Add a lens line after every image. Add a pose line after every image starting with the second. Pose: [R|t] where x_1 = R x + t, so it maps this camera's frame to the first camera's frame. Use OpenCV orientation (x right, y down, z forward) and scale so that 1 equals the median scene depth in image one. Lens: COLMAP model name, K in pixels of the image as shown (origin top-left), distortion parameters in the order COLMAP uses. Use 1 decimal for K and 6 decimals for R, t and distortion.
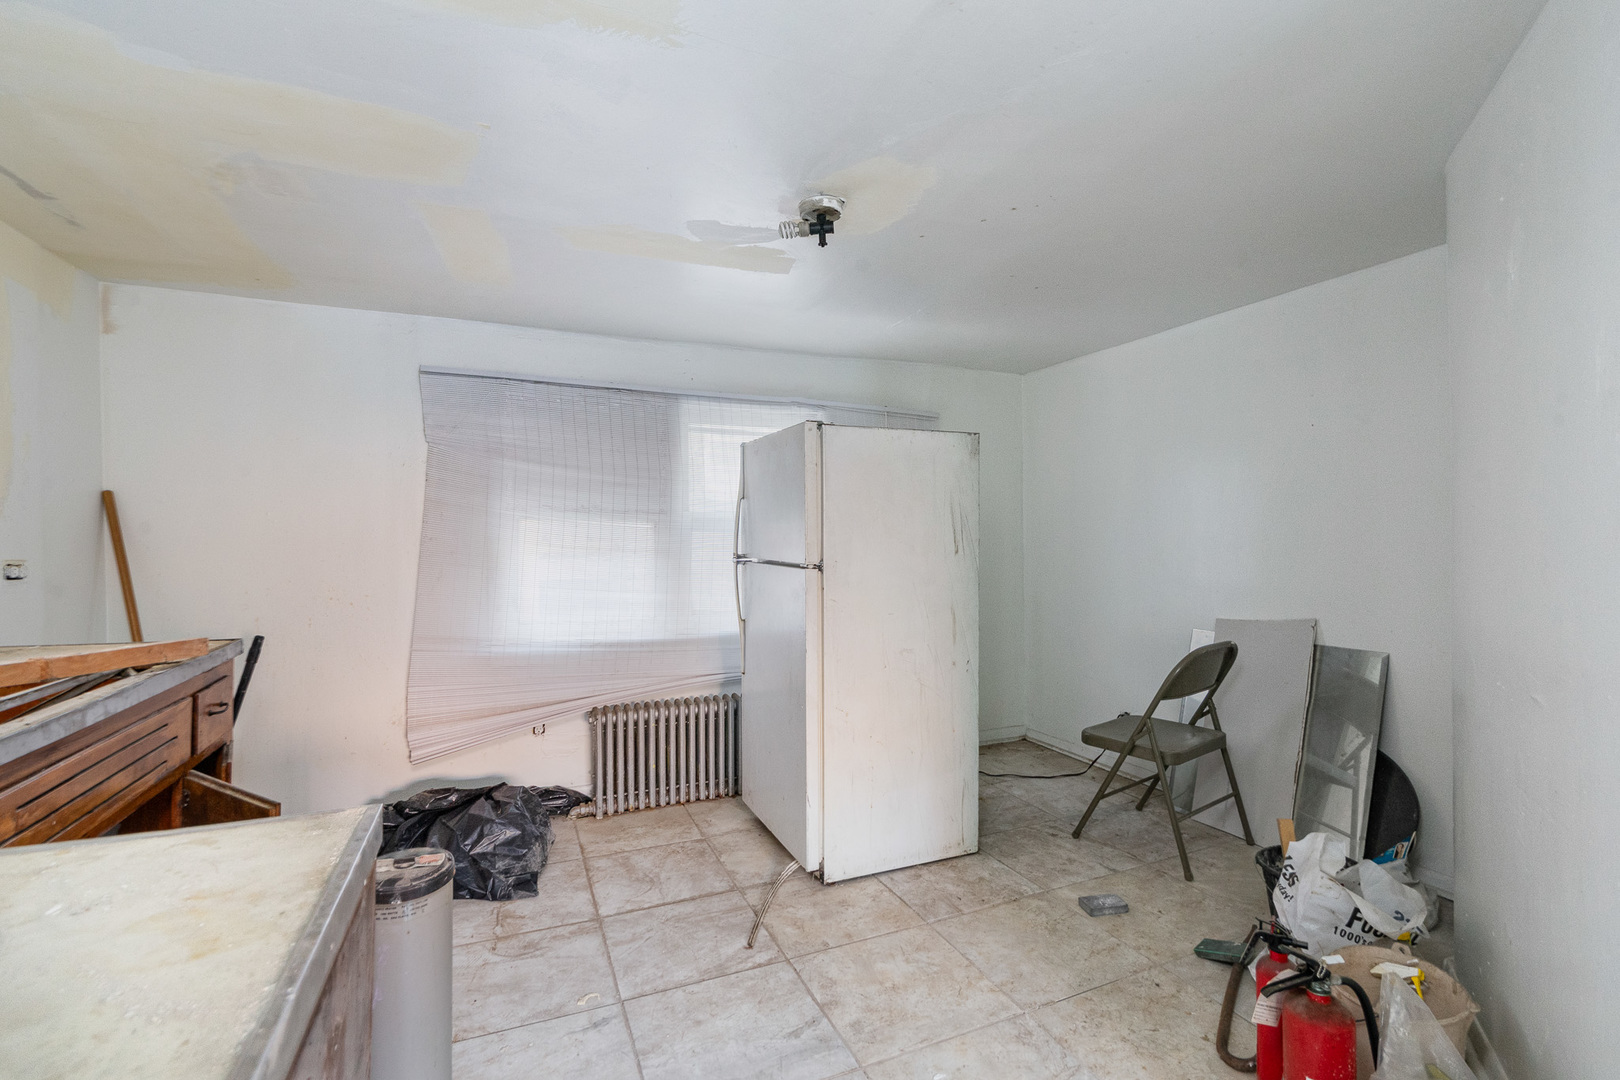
lens RADIAL K [[775.4, 0, 790.7], [0, 775.4, 487.1], [0, 0, 1]] dist [-0.003361, 0.000248]
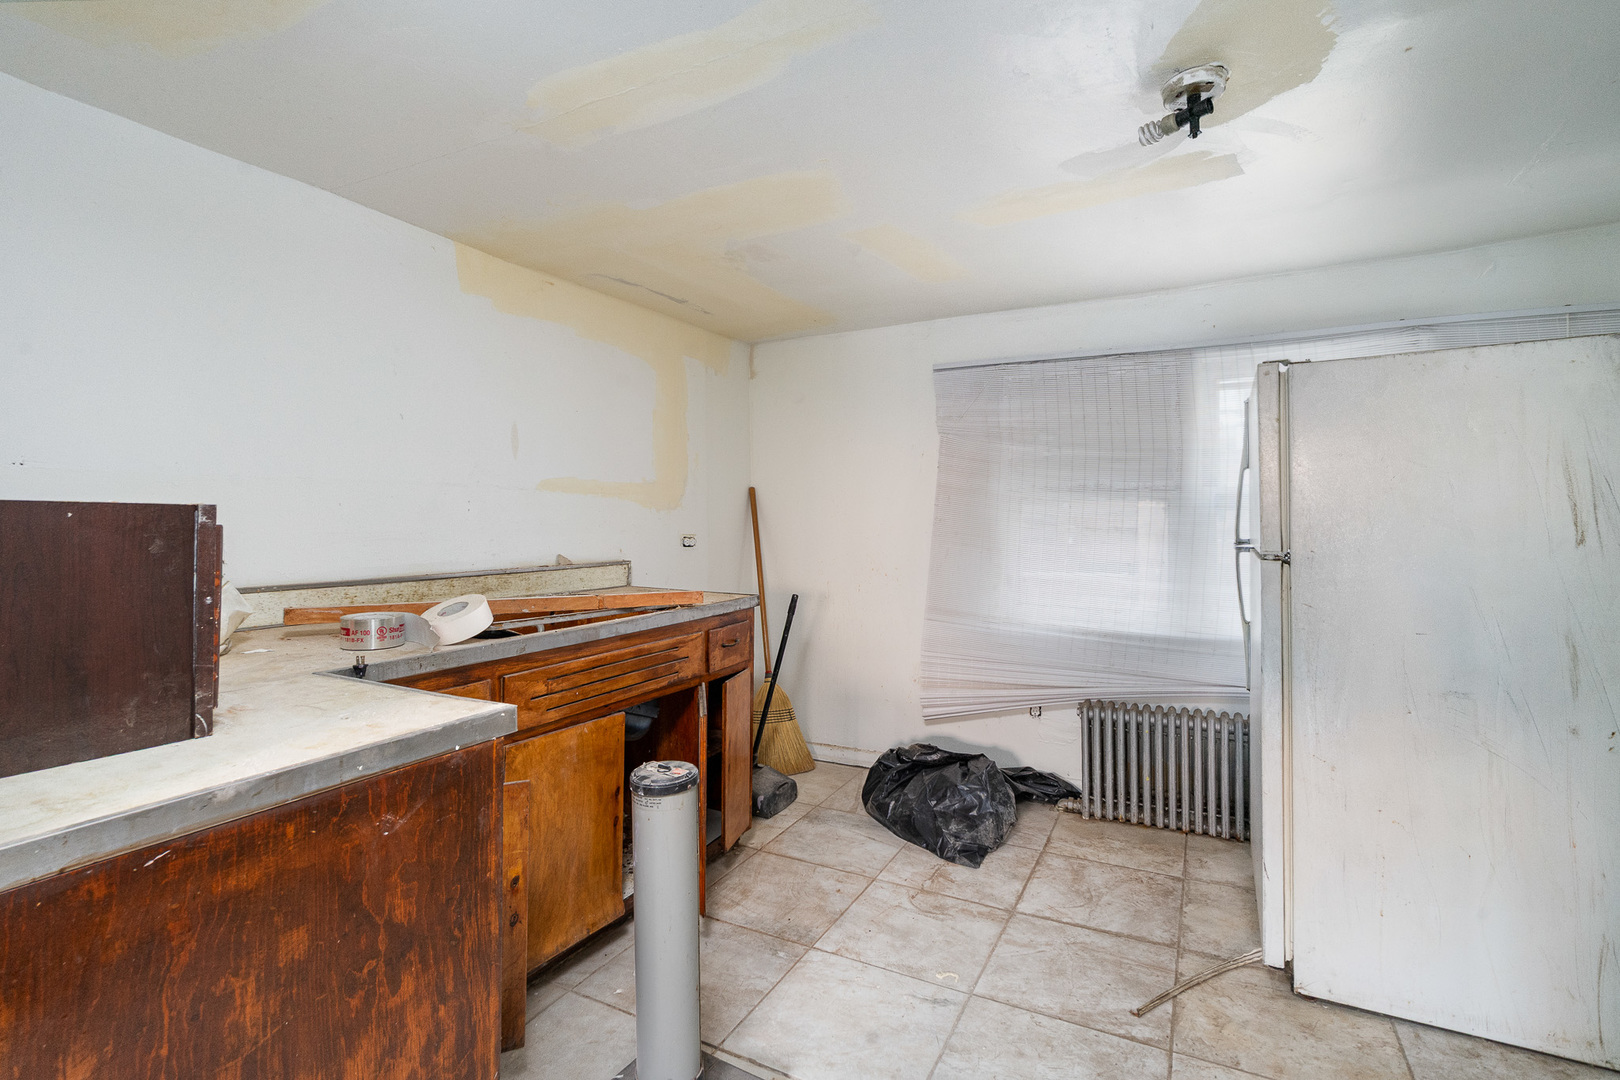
lens RADIAL K [[781.6, 0, 807.7], [0, 781.6, 473.5], [0, 0, 1]] dist [-0.001240, 0.001355]
pose [[0.605737, -0.048197, -0.794204, 0.353257], [0.057559, 0.998203, -0.016676, 0.008767], [0.793580, -0.035612, 0.607423, 0.193619]]
